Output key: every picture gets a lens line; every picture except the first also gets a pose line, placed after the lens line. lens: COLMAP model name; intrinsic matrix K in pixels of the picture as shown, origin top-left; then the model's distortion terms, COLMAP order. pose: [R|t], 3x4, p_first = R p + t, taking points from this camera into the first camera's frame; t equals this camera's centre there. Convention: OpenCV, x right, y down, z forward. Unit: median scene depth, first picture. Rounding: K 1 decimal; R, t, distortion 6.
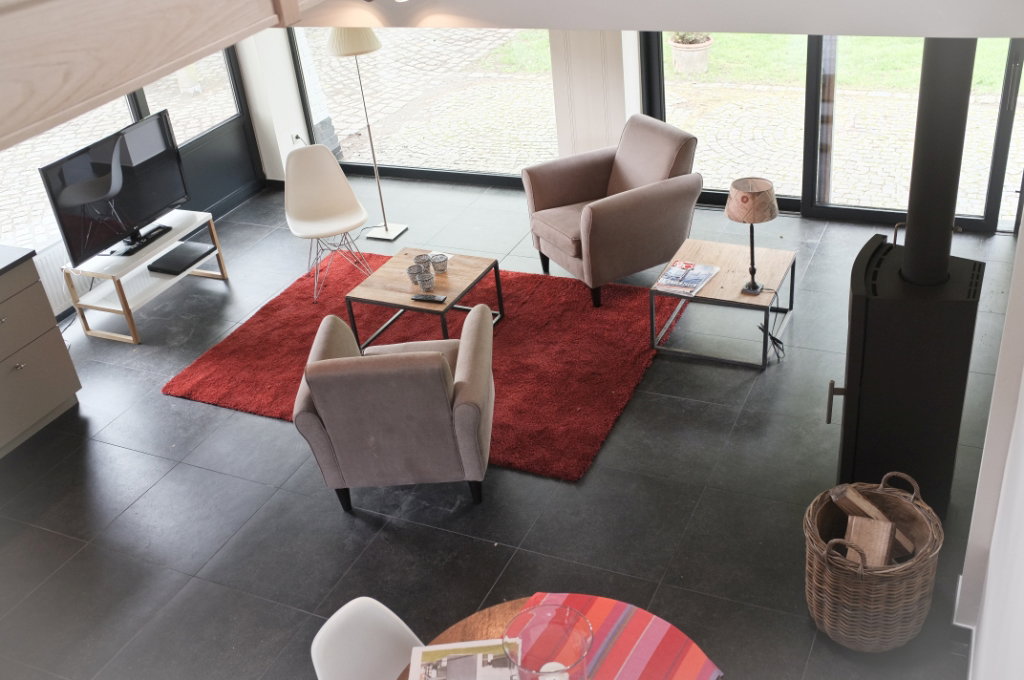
lens RADIAL K [[1251.2, 0, 463.0], [0, 1251.2, 221.3], [0, 0, 1]] dist [-0.092701, 0.140654]
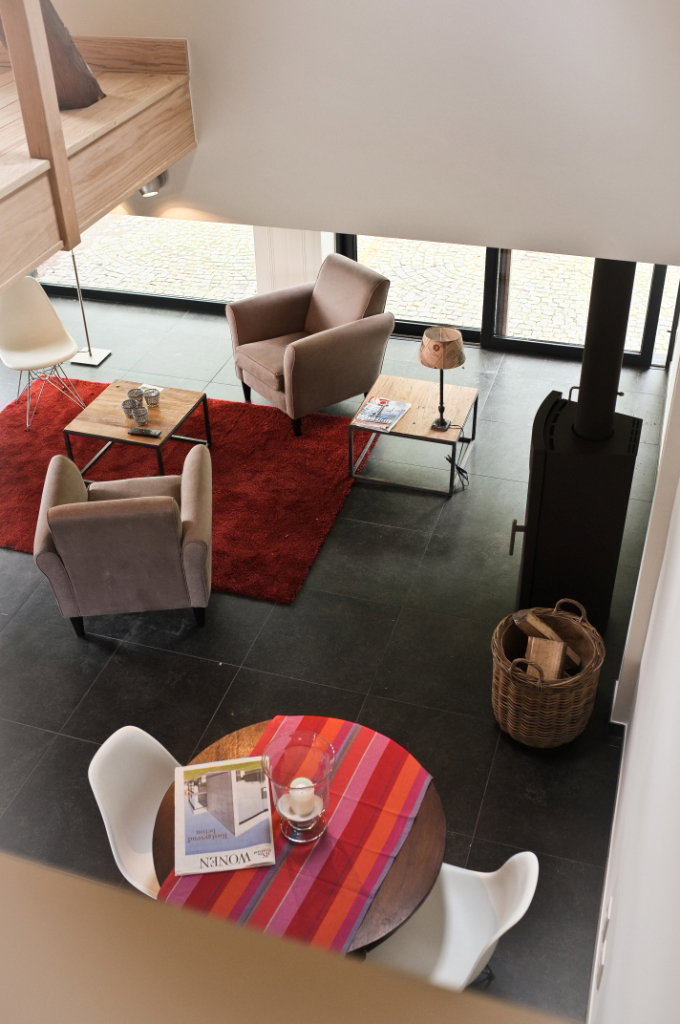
lens RADIAL K [[1251.2, 0, 339.8], [0, 1251.2, 410.8], [0, 0, 1]] dist [-0.092701, 0.140654]
pose [[0.986455, -0.007391, 0.163865, -0.044480], [-0.005998, 0.996691, 0.081067, -0.053359], [-0.163921, -0.080952, 0.983146, -0.093524]]
